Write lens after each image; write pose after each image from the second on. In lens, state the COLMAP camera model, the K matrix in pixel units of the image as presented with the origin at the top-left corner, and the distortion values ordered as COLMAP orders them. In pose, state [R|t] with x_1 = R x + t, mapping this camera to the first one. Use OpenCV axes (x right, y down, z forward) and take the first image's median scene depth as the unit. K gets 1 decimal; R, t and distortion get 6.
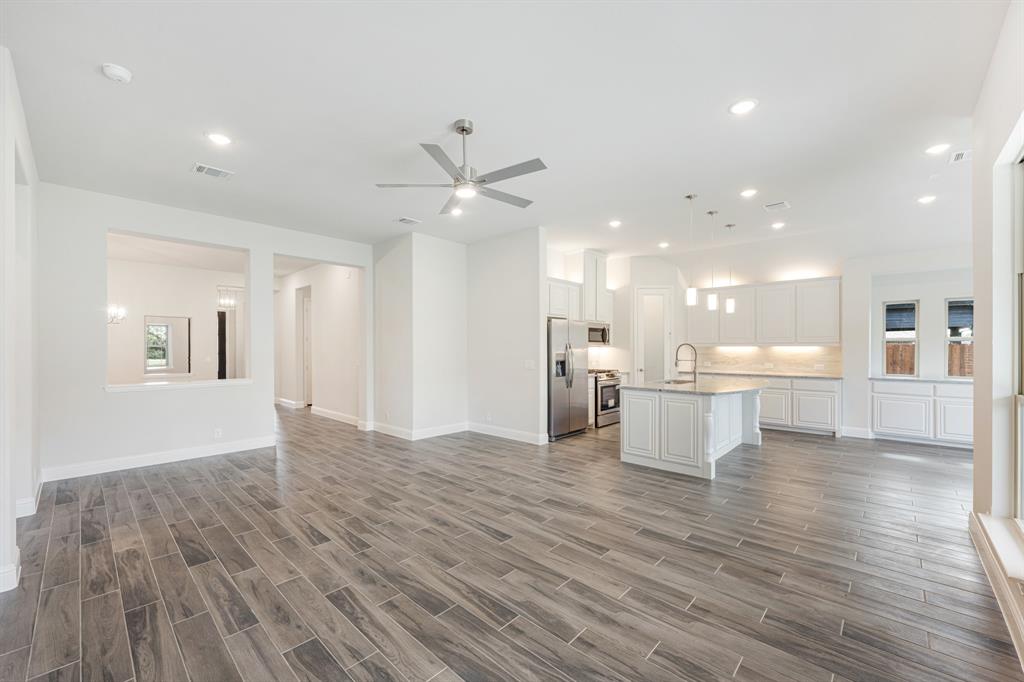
lens RADIAL K [[409.2, 0, 512.5], [0, 409.2, 347.9], [0, 0, 1]] dist [-0.002800, -0.000014]
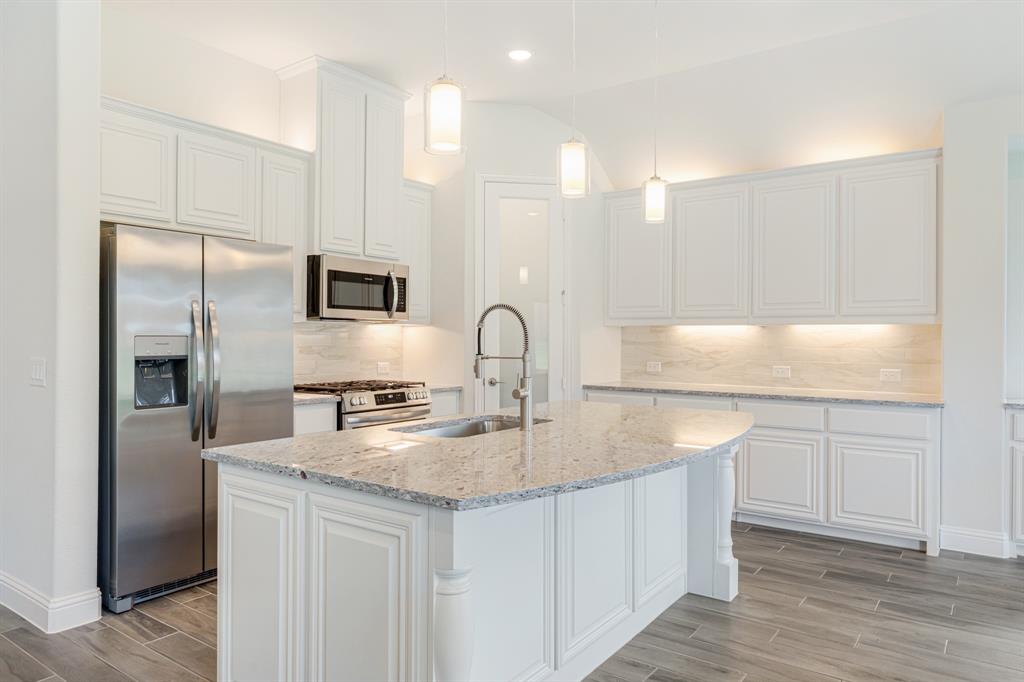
lens RADIAL K [[666.7, 0, 531.2], [0, 666.7, 334.6], [0, 0, 1]] dist [-0.008601, 0.000374]
pose [[0.990426, 0.007503, 0.137840, 0.384870], [-0.006708, 0.999958, -0.006227, 0.016085], [-0.137881, 0.005243, 0.990435, 0.496309]]
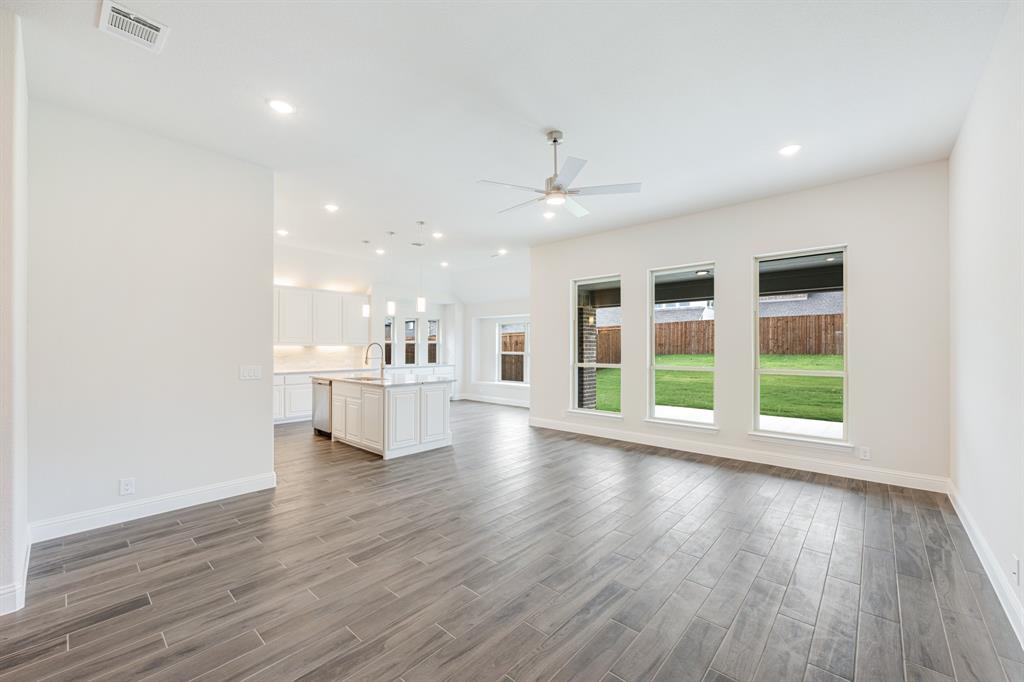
lens RADIAL K [[409.2, 0, 514.1], [0, 409.2, 350.1], [0, 0, 1]] dist [-0.002800, -0.000014]
pose [[-0.026083, -0.005388, 0.999645, -0.685852], [0.000087, 0.999985, 0.005393, 0.003550], [-0.999660, 0.000228, -0.026083, 0.667804]]
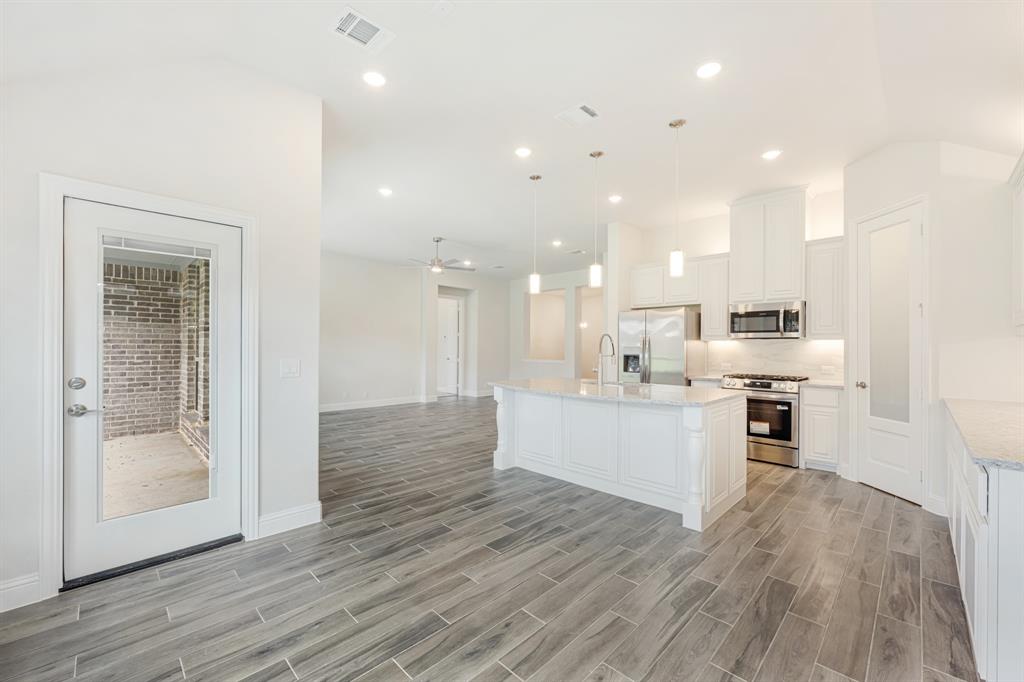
lens RADIAL K [[409.2, 0, 514.2], [0, 409.2, 344.1], [0, 0, 1]] dist [-0.002800, -0.000014]
pose [[-0.023432, -0.004614, -0.999715, 1.213075], [-0.008926, 0.999950, -0.004406, 0.014493], [0.999686, 0.008821, -0.023472, 0.862328]]
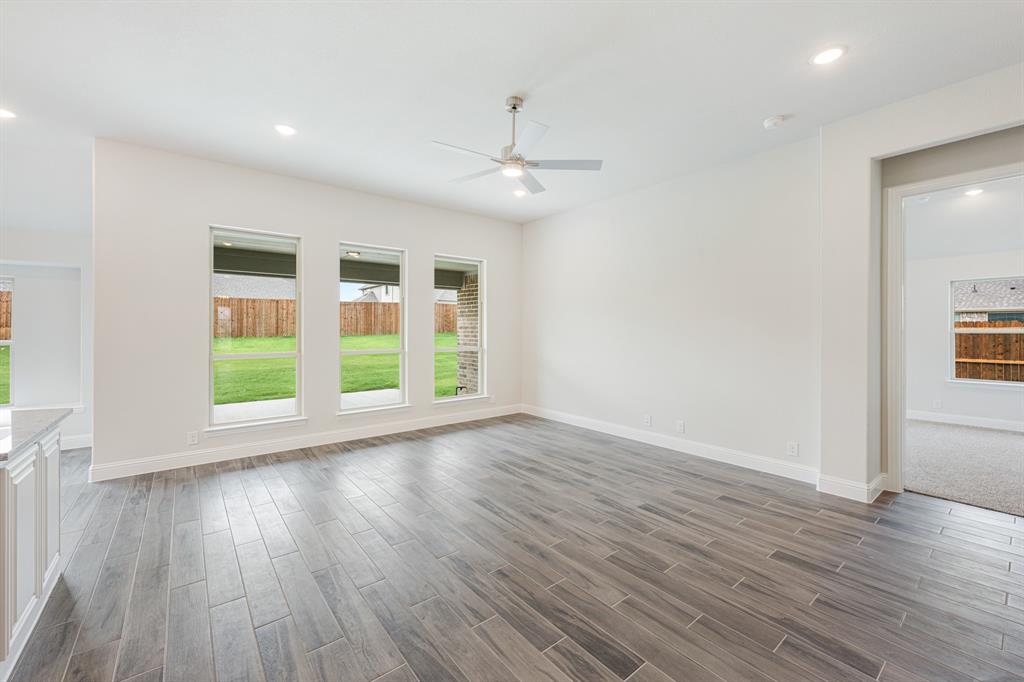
lens RADIAL K [[409.2, 0, 515.9], [0, 409.2, 331.0], [0, 0, 1]] dist [-0.002800, -0.000014]
pose [[-0.990722, -0.000668, 0.135902, -0.149201], [-0.000507, 0.999999, 0.001223, 0.002628], [-0.135903, 0.001142, -0.990722, 1.161534]]
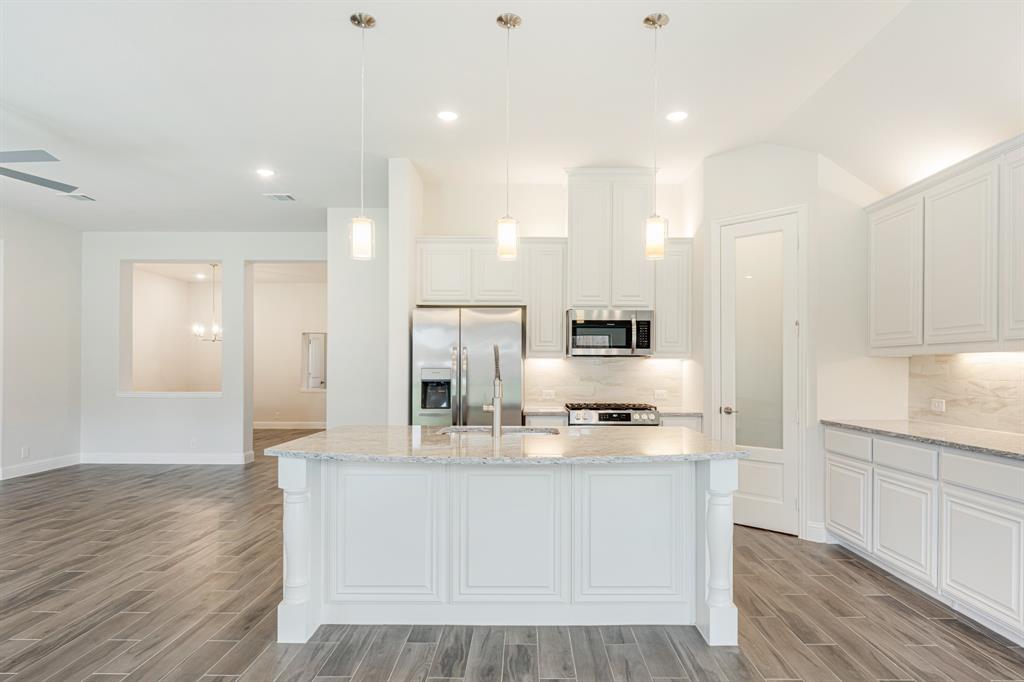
lens RADIAL K [[579.3, 0, 523.1], [0, 579.3, 365.5], [0, 0, 1]] dist [-0.000192, 0.000744]
pose [[0.681500, 0.000278, -0.731818, 0.912637], [-0.006671, 0.999961, -0.005833, 0.015870], [0.731787, 0.008857, 0.681476, 0.611918]]
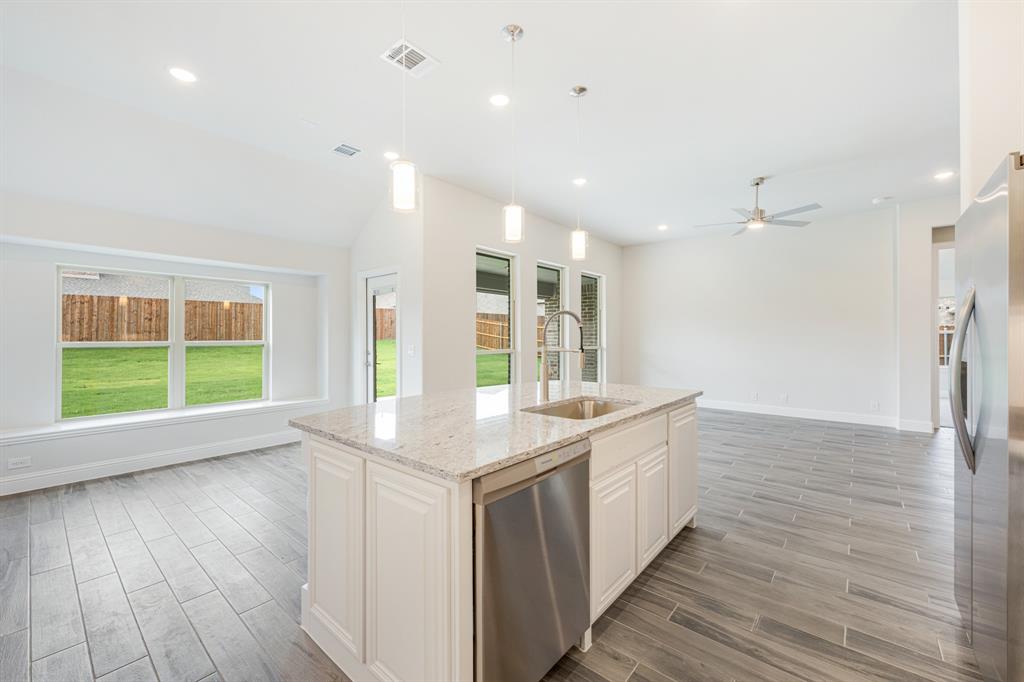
lens RADIAL K [[409.2, 0, 514.0], [0, 409.2, 338.9], [0, 0, 1]] dist [-0.002800, -0.000014]
pose [[-0.998464, 0.004107, -0.055248, 0.507264], [0.003792, 0.999976, 0.005803, 0.015844], [0.055270, 0.005585, -0.998456, 1.441029]]
